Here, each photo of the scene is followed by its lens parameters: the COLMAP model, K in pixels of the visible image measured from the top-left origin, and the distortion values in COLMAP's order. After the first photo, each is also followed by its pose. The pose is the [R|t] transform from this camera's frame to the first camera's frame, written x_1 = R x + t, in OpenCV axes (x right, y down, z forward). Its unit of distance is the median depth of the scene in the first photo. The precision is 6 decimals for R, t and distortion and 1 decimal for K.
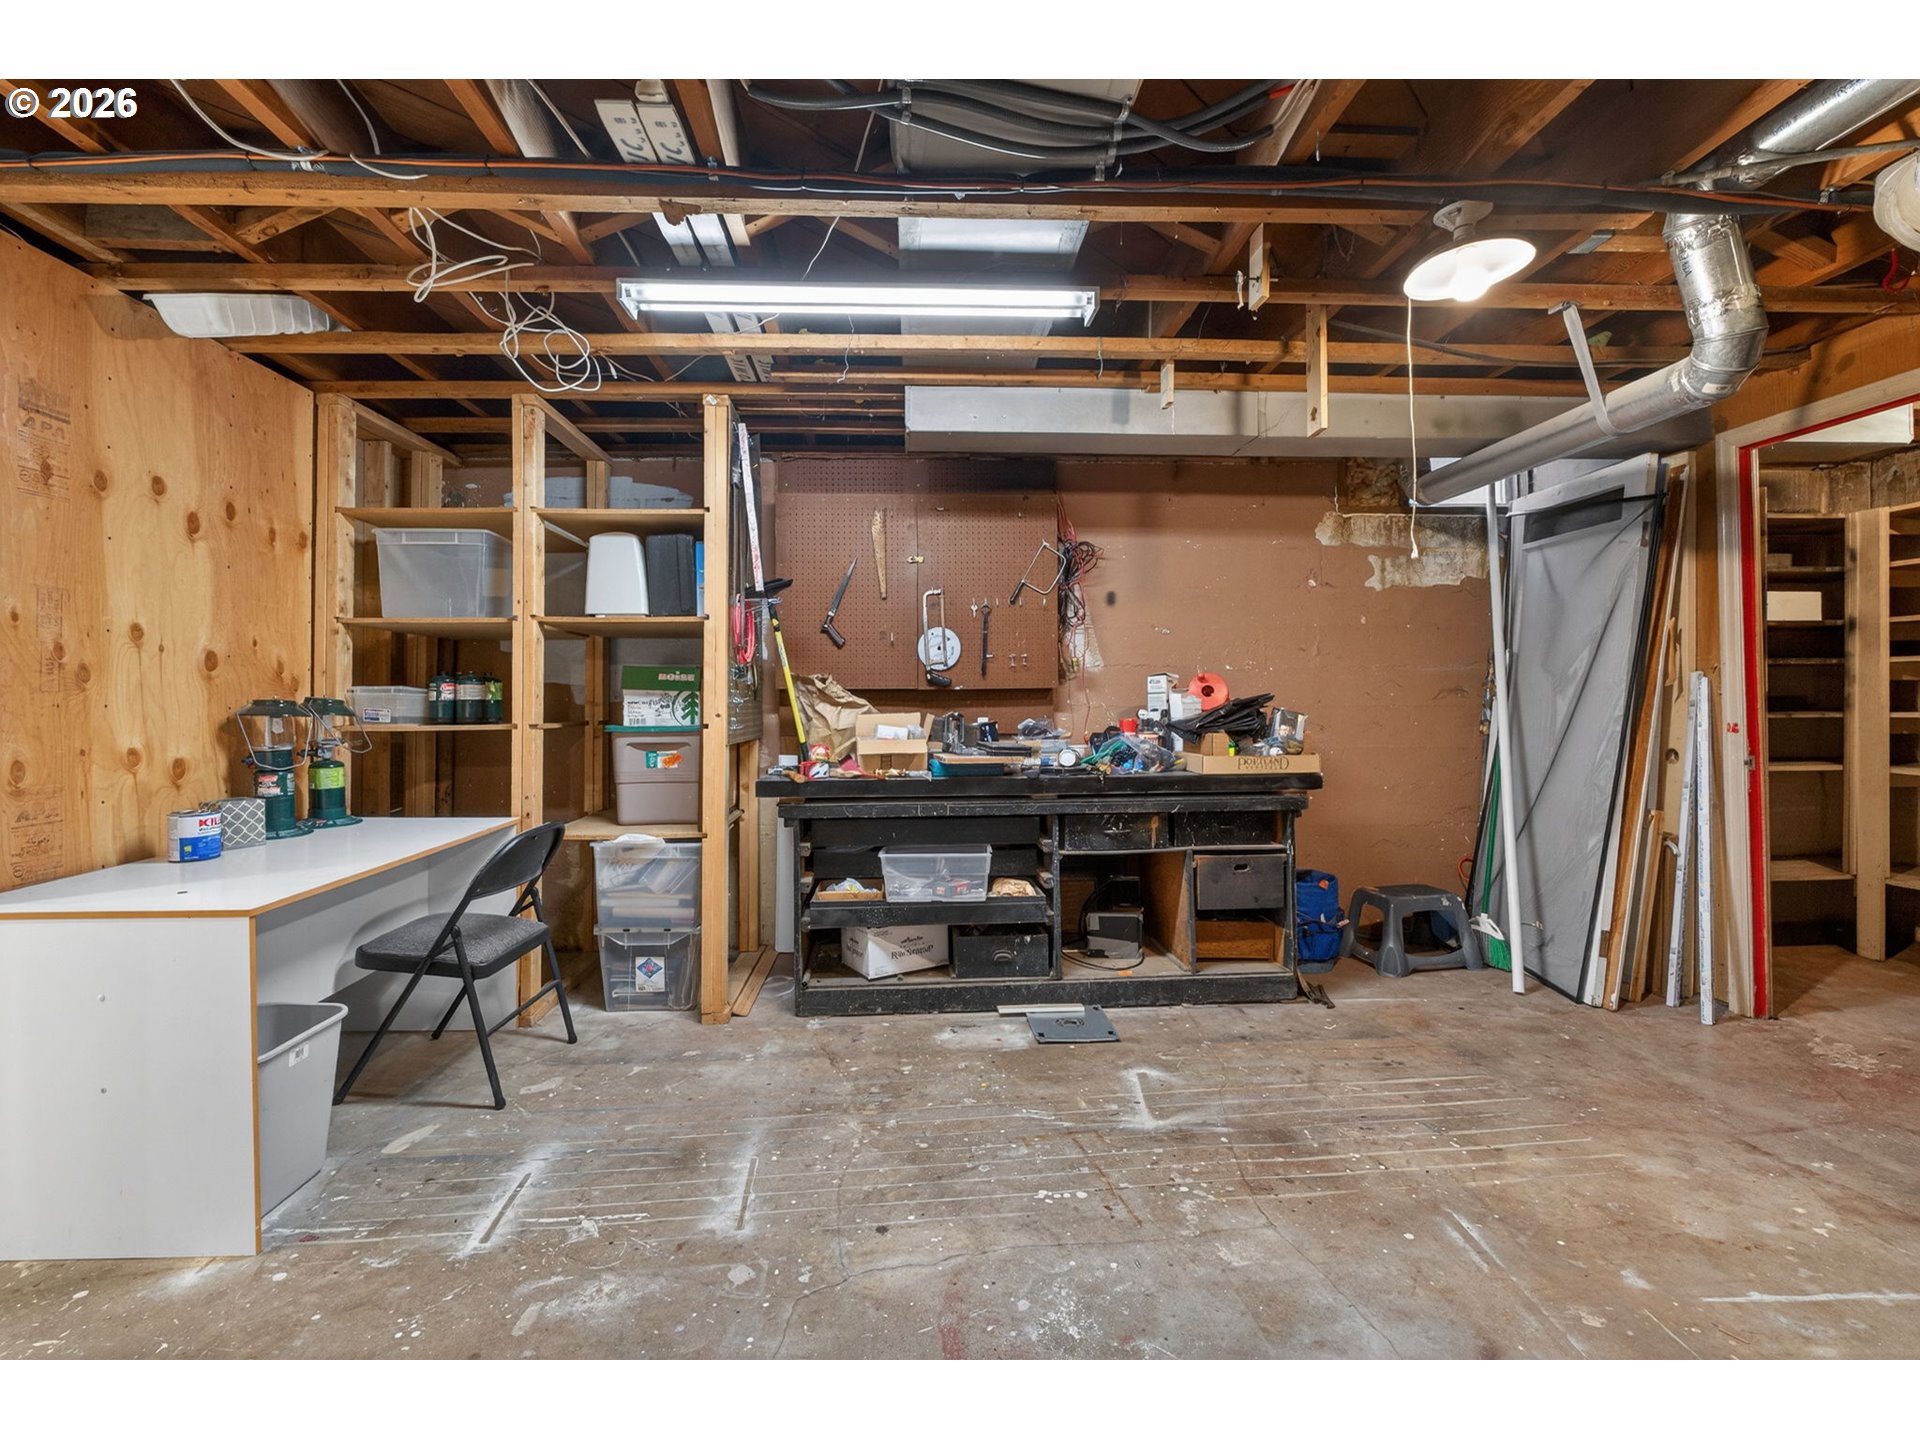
lens RADIAL K [[886.9, 0, 958.7], [0, 886.9, 705.4], [0, 0, 1]] dist [-0.002505, -0.000794]
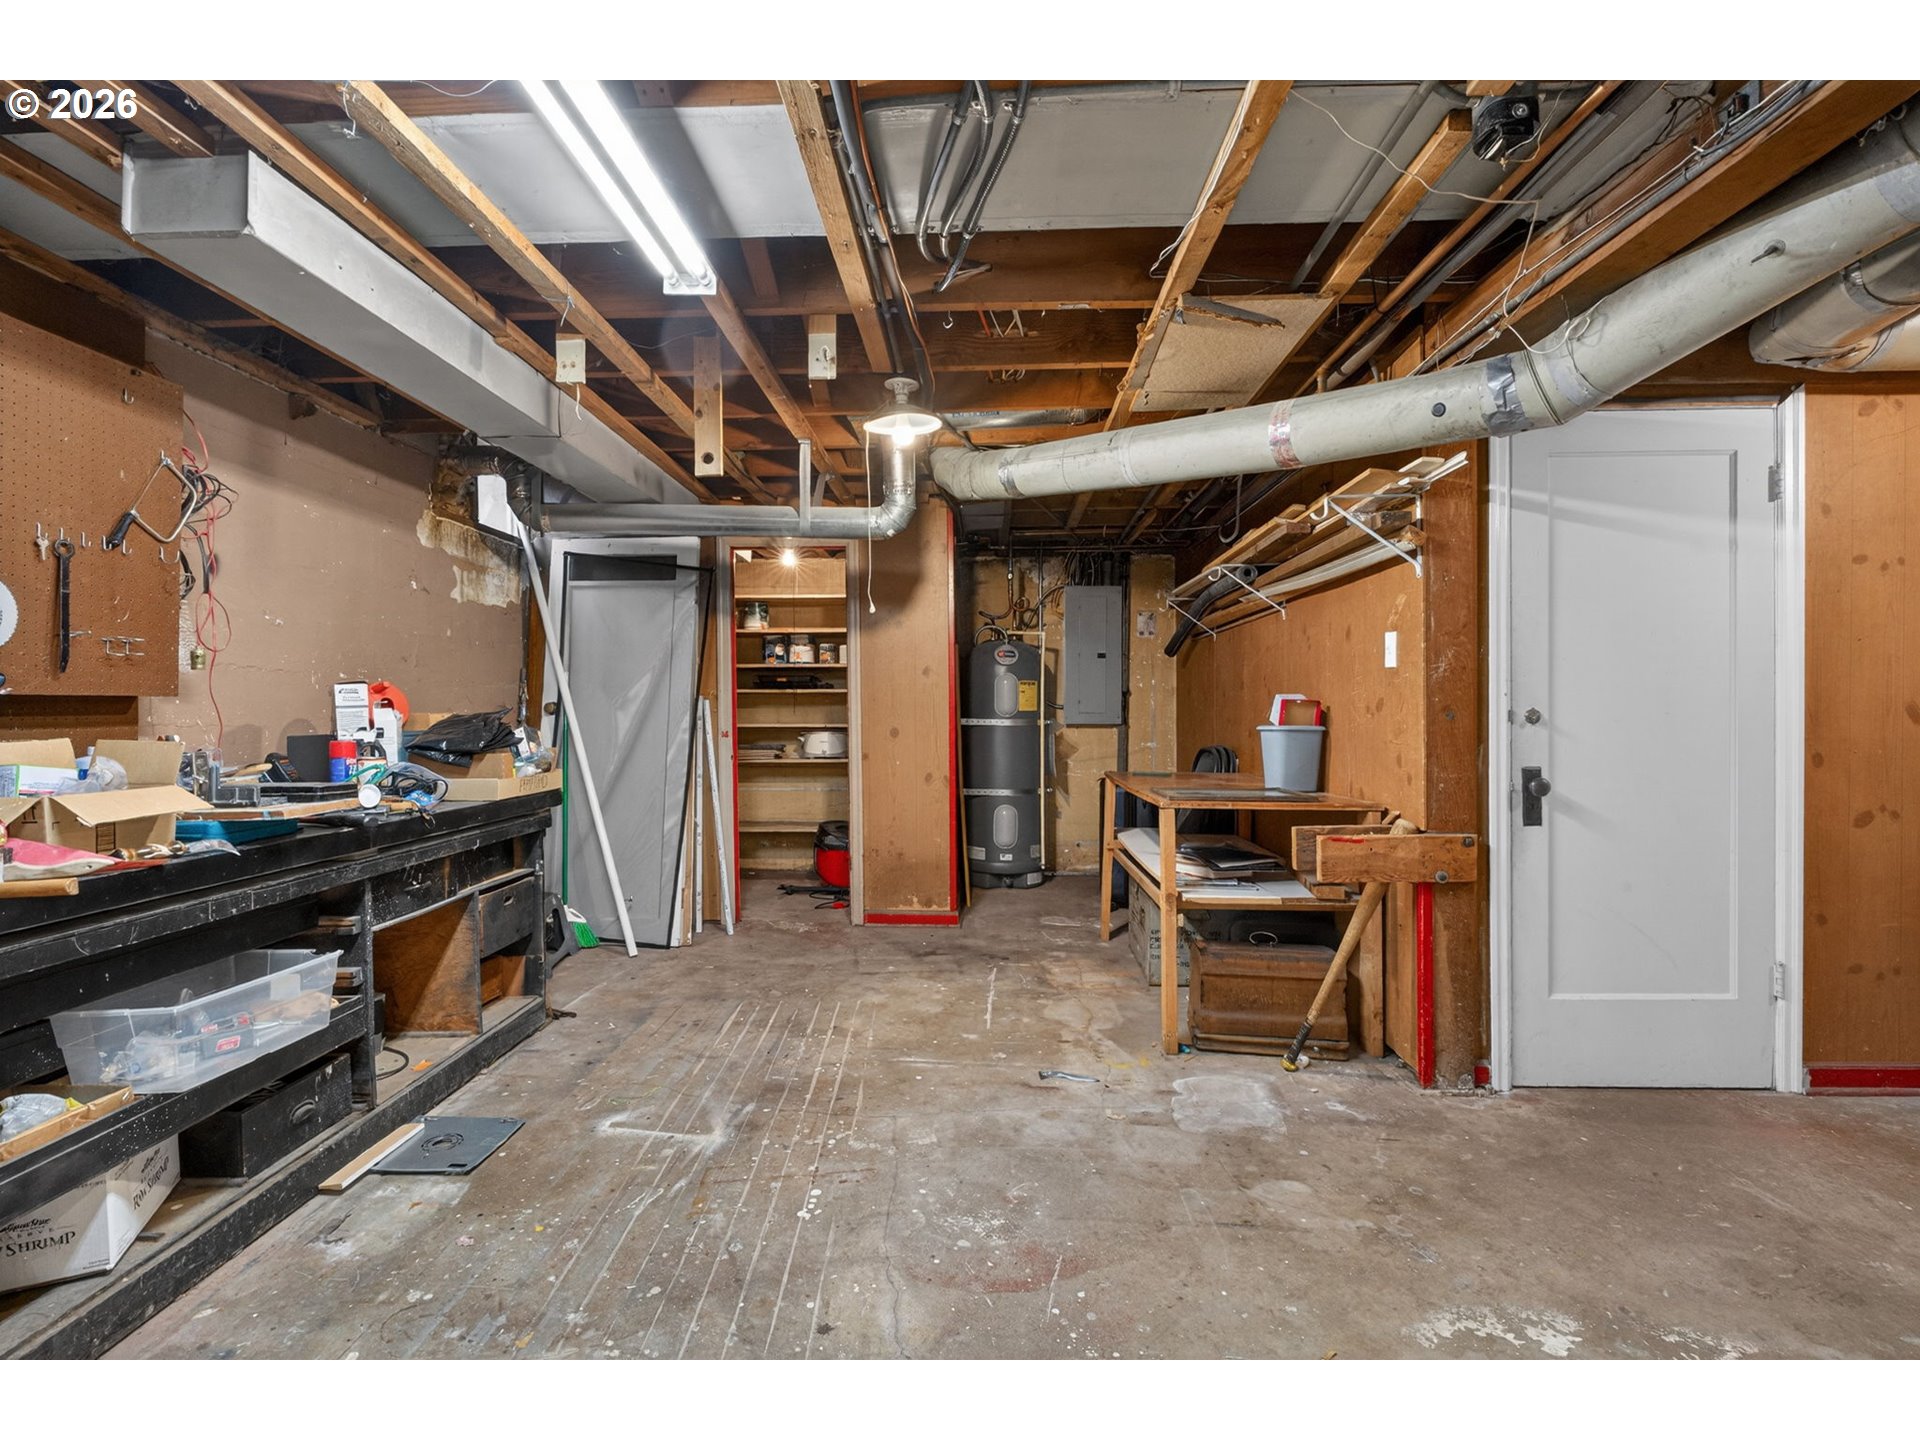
lens RADIAL K [[866.3, 0, 956.3], [0, 866.3, 746.1], [0, 0, 1]] dist [-0.000683, -0.000103]
pose [[0.088839, -0.032906, 0.995502, -0.687256], [0.012039, 0.999417, 0.031961, 0.003541], [-0.995973, 0.009146, 0.089183, 0.615005]]
